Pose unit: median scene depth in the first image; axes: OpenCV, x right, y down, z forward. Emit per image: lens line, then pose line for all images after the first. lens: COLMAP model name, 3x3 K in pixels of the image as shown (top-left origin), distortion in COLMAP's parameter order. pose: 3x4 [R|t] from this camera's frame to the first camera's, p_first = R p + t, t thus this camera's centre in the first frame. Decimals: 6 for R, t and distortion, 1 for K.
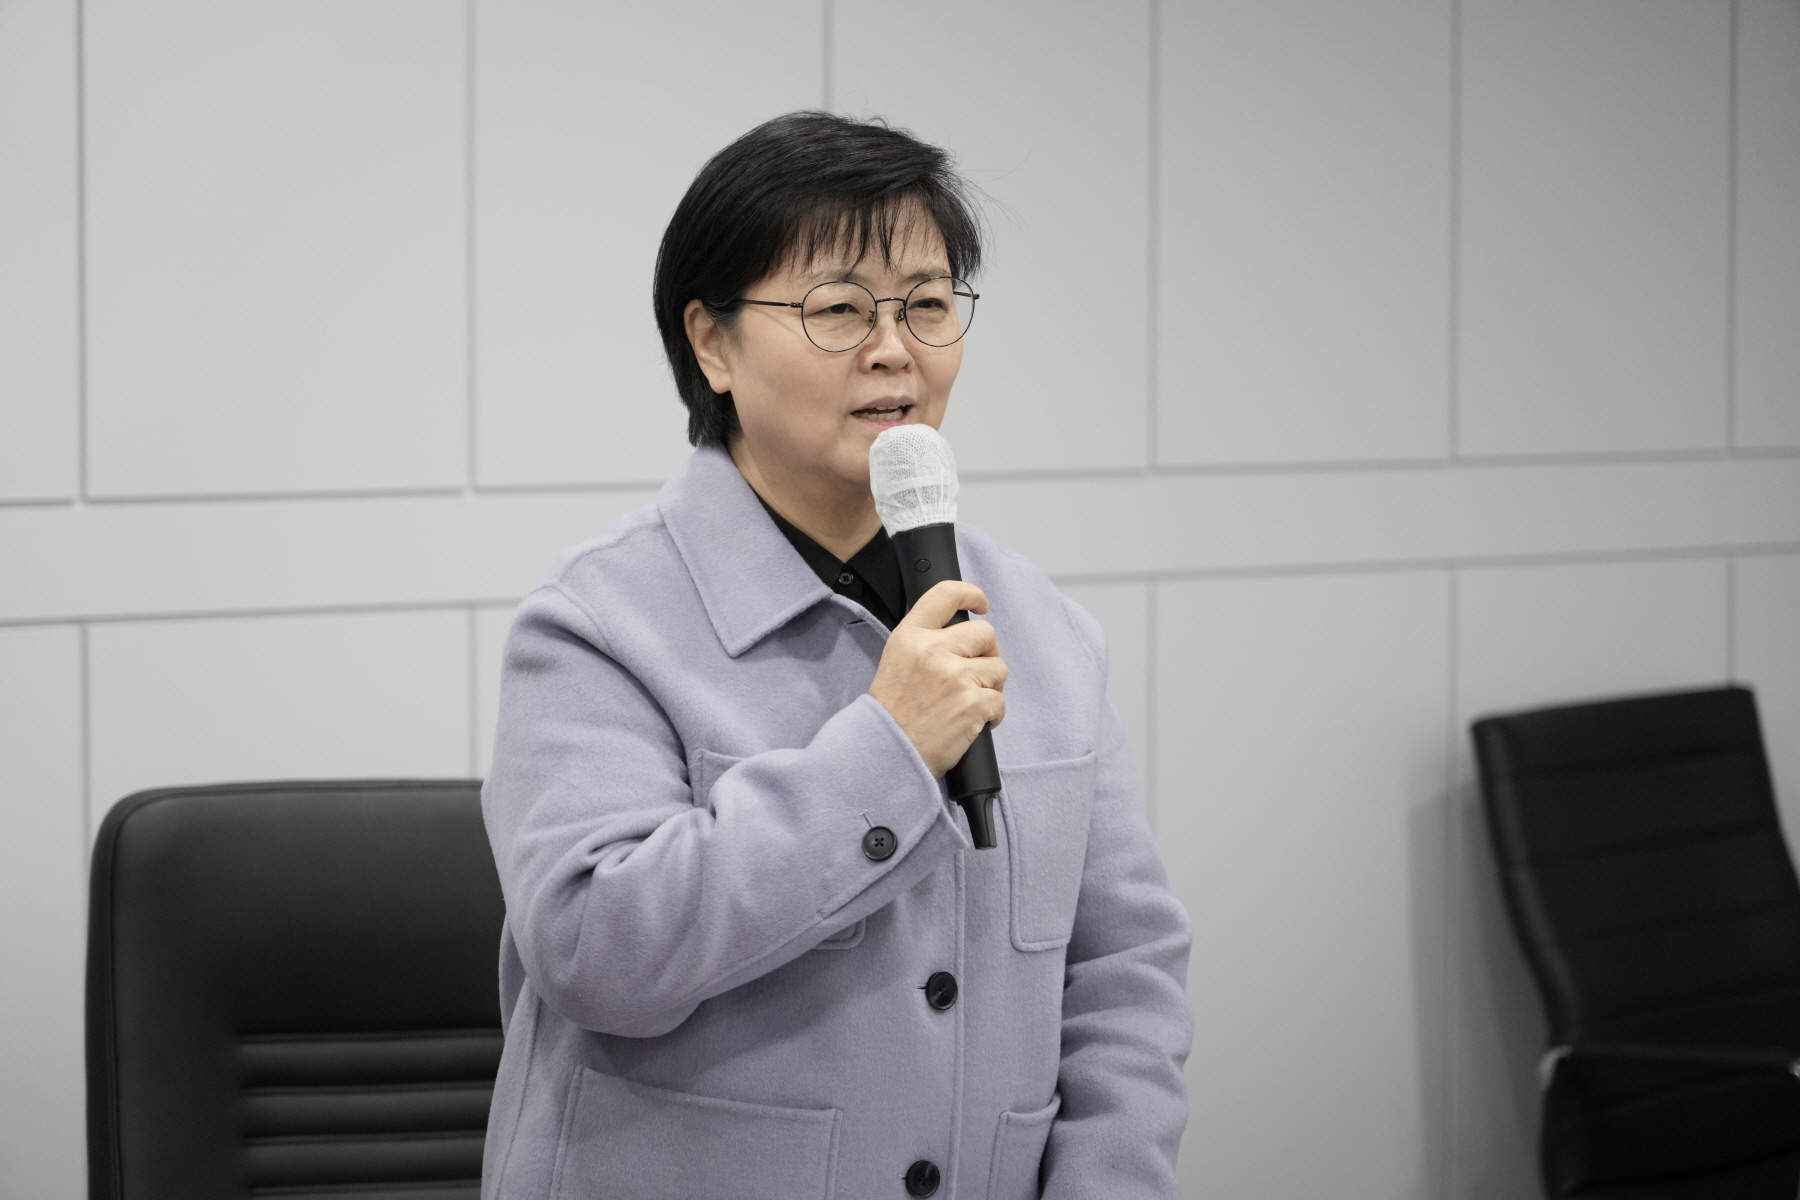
lens RADIAL K [[5364.6, 0, 899.7], [0, 5364.6, 599.6], [0, 0, 1]] dist [0.068607, 0.000000]
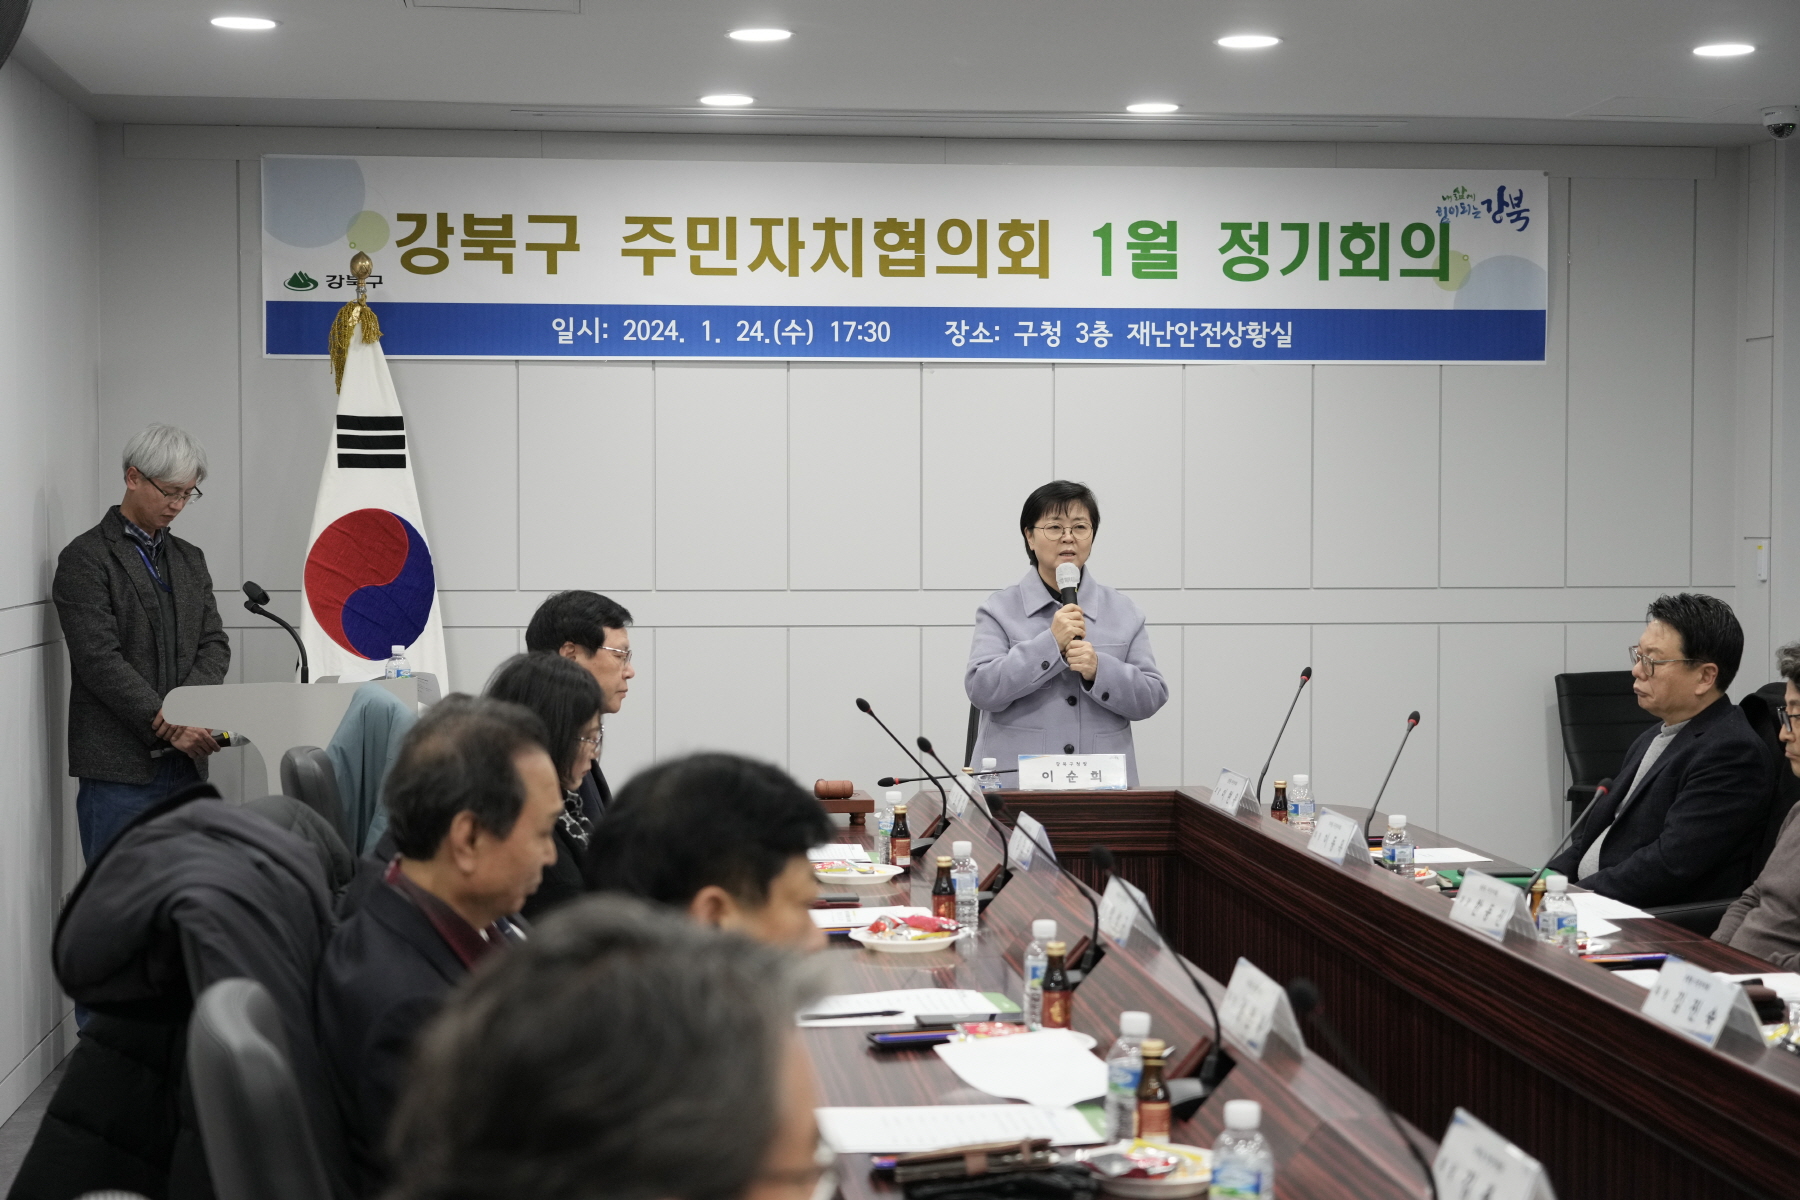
lens RADIAL K [[2998.3, 0, 873.1], [0, 2998.3, 593.2], [0, 0, 1]] dist [0.007197, 0.000000]
pose [[0.897977, 0.015512, -0.439769, 0.823012], [-0.028748, 0.999312, -0.023451, 0.046836], [0.439102, 0.033701, 0.897805, -0.997605]]
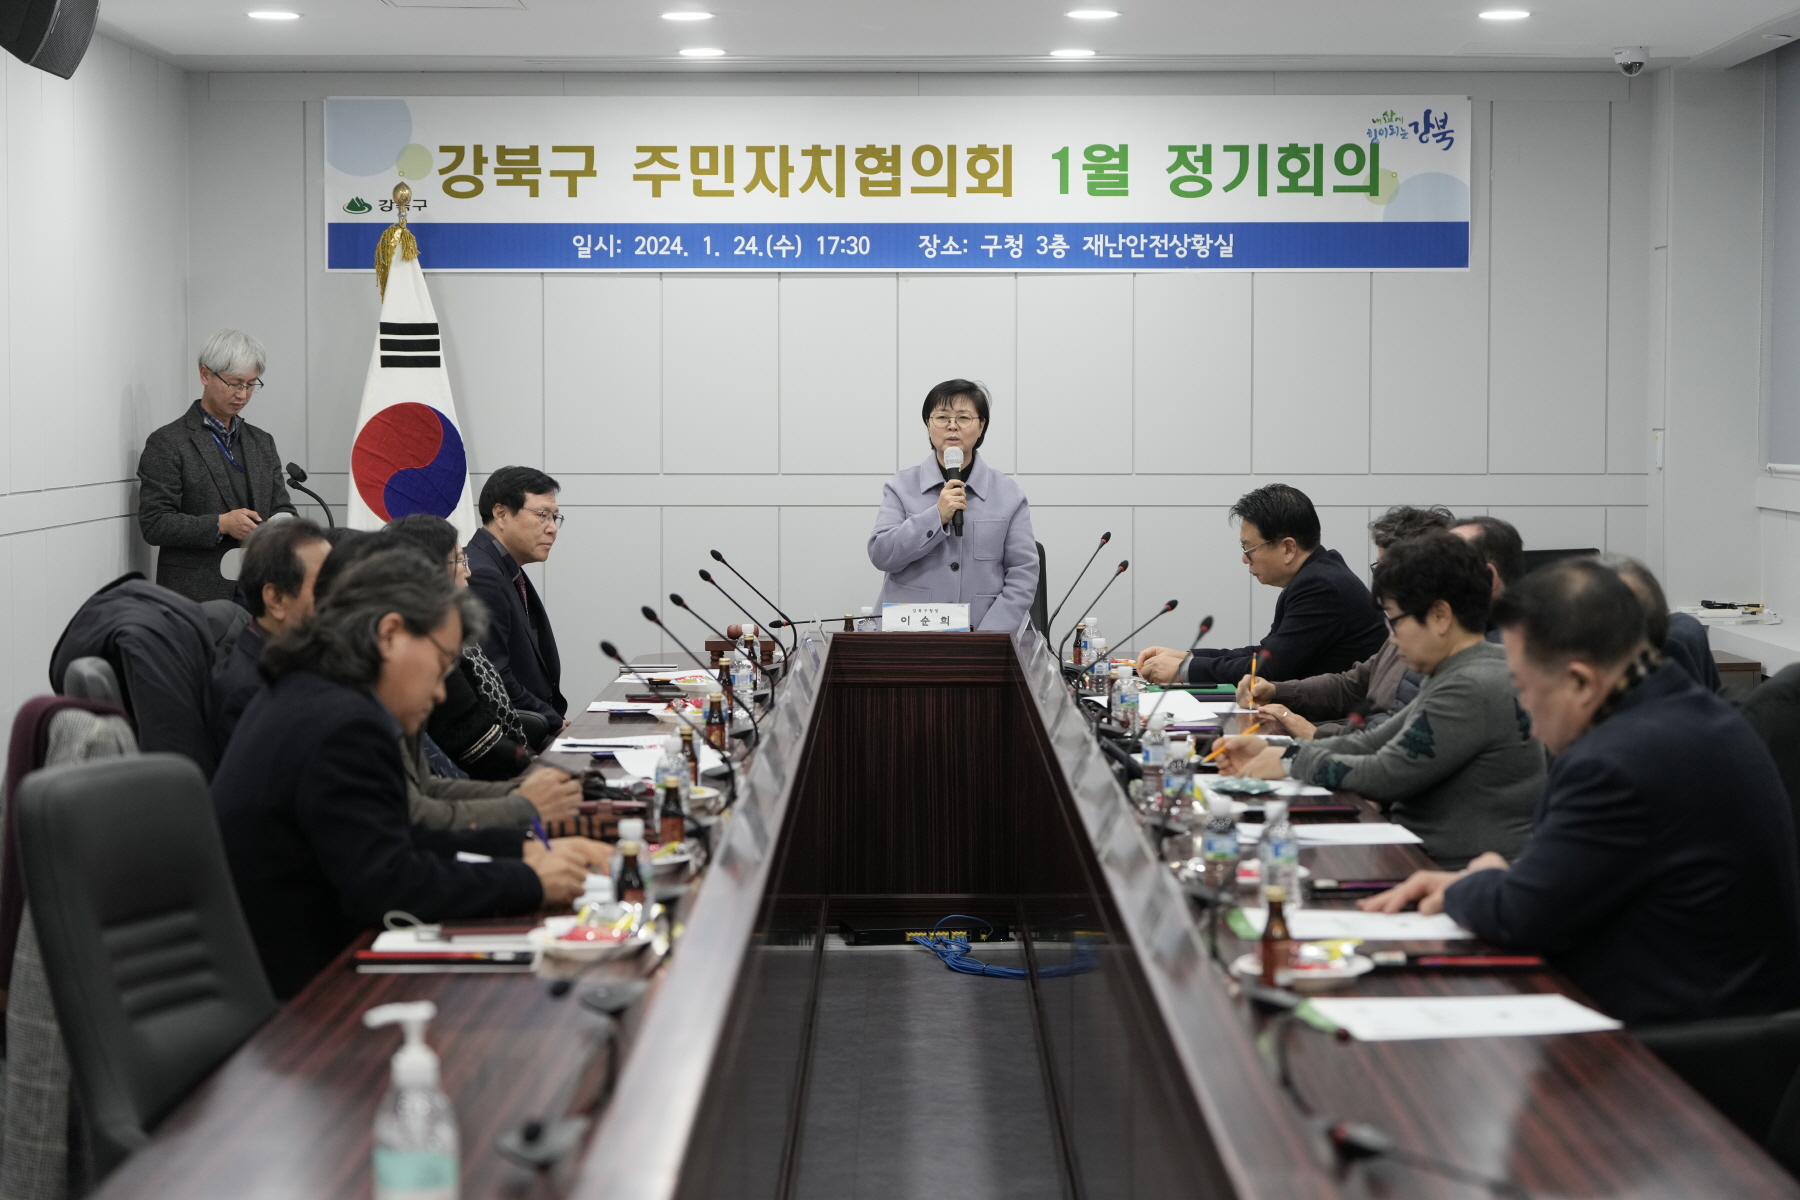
lens RADIAL K [[3688.1, 0, 756.9], [0, 3688.1, 537.2], [0, 0, 1]] dist [-0.009550, 0.000000]
pose [[0.830751, 0.024326, -0.556113, 1.620678], [-0.035727, 0.999315, -0.009658, 0.083371], [0.555497, 0.027892, 0.831051, -1.724465]]
